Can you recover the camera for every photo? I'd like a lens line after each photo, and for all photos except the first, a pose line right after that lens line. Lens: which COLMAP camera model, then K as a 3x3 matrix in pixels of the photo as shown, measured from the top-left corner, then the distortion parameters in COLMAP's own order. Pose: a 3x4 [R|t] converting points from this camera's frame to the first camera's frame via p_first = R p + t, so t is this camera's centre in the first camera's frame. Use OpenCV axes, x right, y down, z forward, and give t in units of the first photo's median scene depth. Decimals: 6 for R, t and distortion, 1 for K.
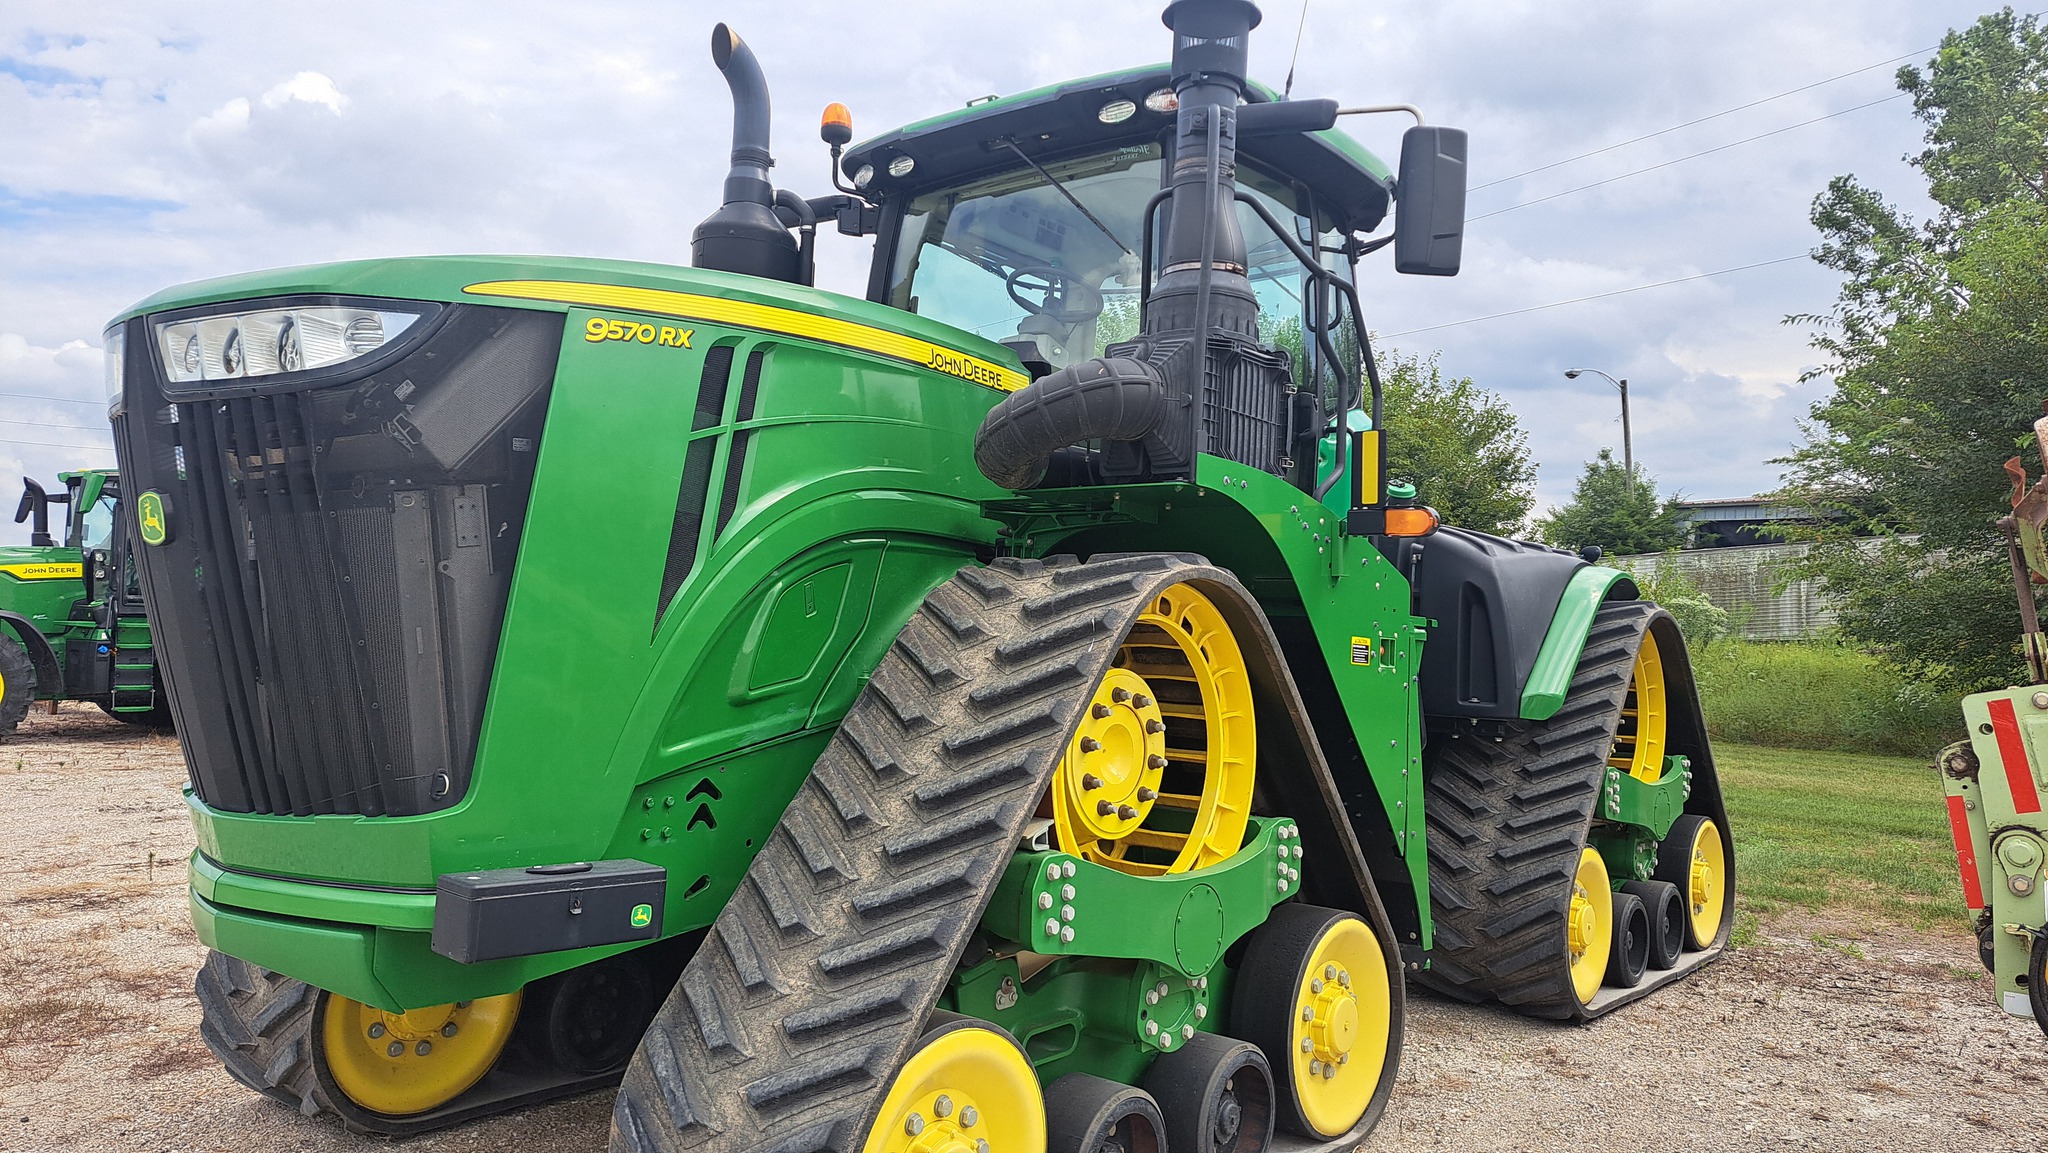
lens RADIAL K [[1491.7, 0, 1033.1], [0, 1491.7, 566.4], [0, 0, 1]] dist [0.041575, -0.004383]
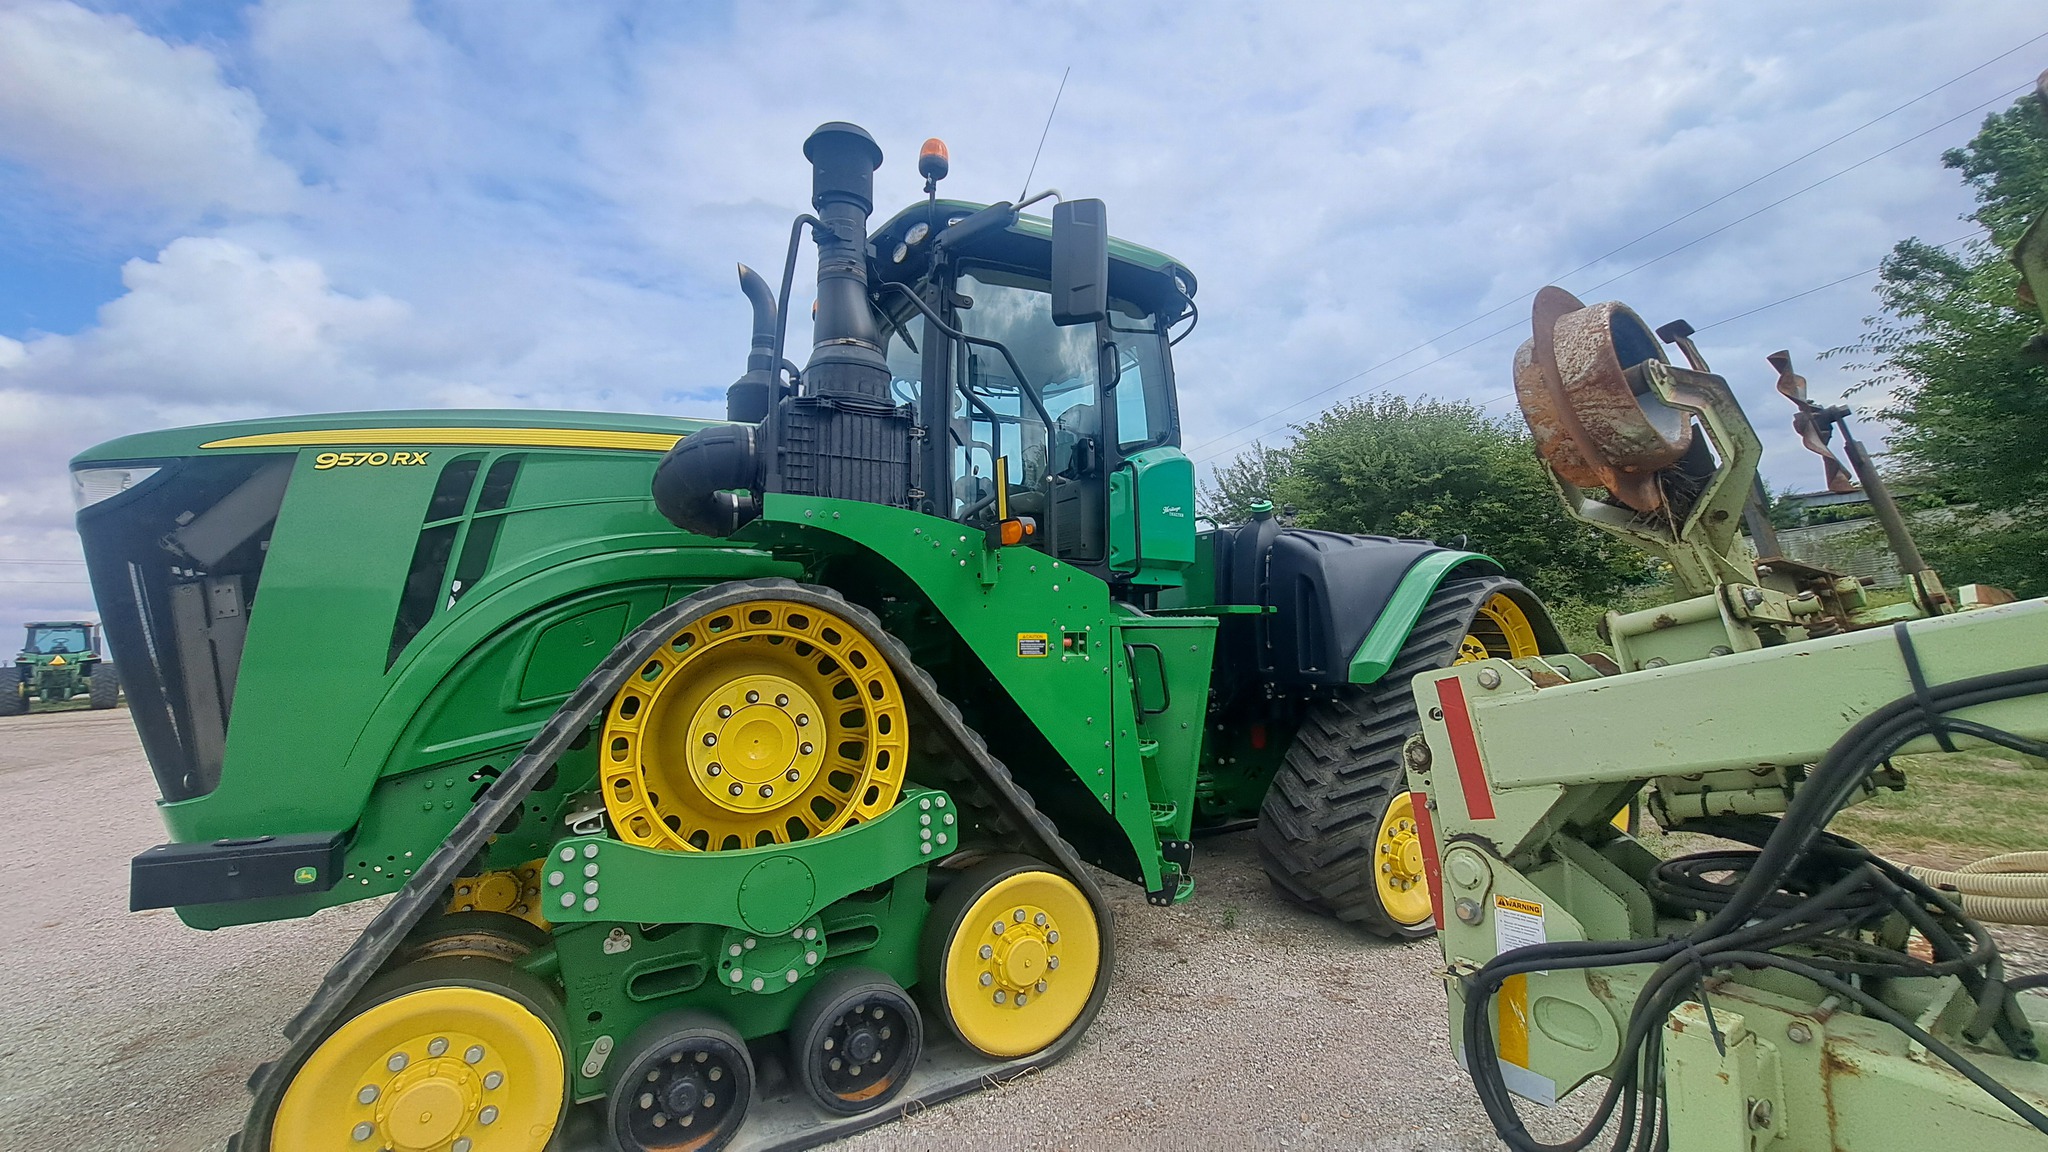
lens RADIAL K [[829.6, 0, 1030.3], [0, 829.6, 577.6], [0, 0, 1]] dist [-0.018446, 0.000118]
pose [[0.926490, -0.081055, -0.367487, 0.380721], [0.075800, 0.996709, -0.028736, 0.018179], [0.368607, -0.001232, 0.929585, 0.318541]]
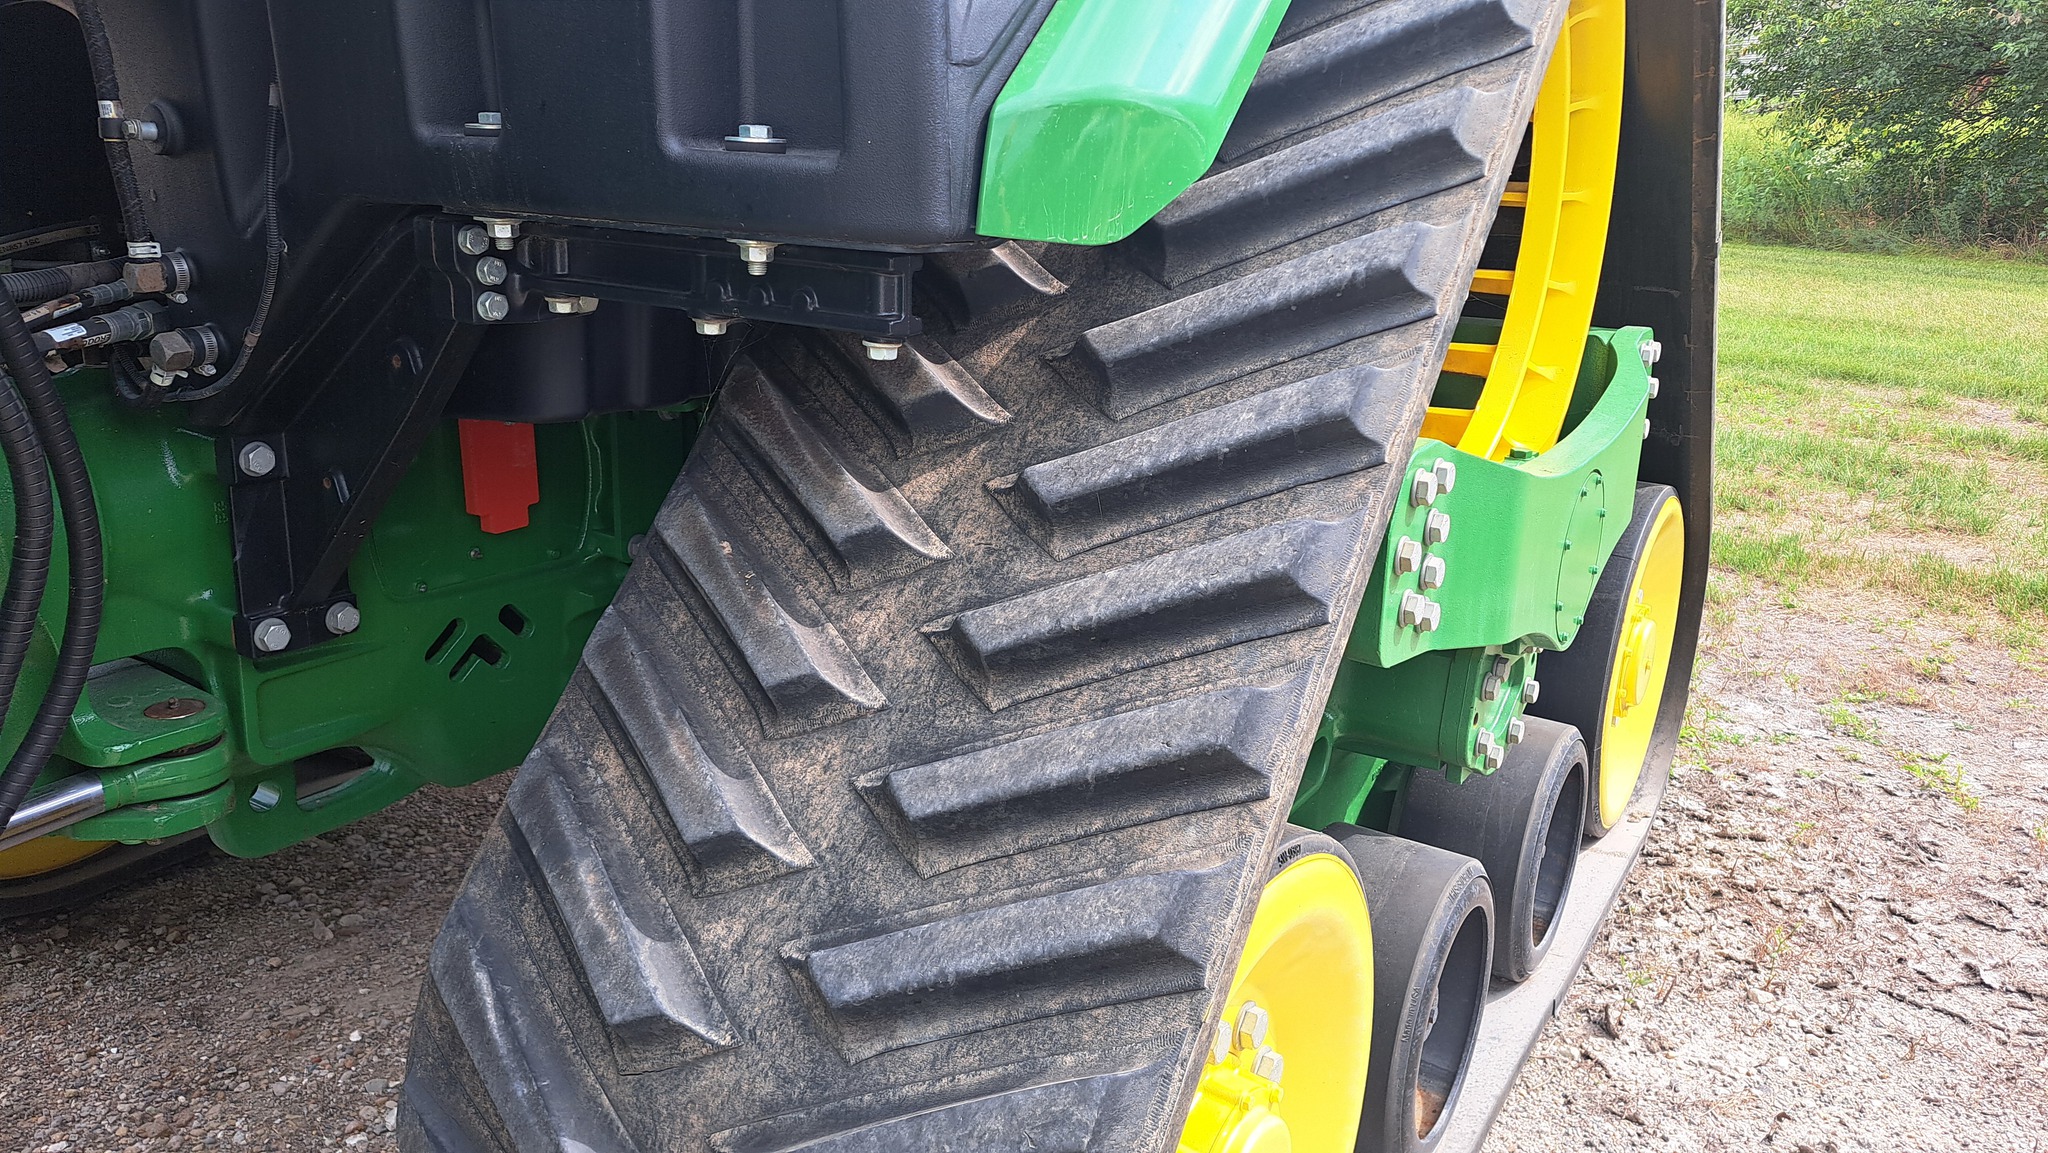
lens RADIAL K [[1491.7, 0, 1033.6], [0, 1491.7, 581.5], [0, 0, 1]] dist [0.041575, -0.004383]
pose [[0.993630, -0.031680, 0.108149, 0.348951], [-0.007343, 0.939433, 0.342653, 0.087916], [-0.112454, -0.341264, 0.933216, 0.914661]]
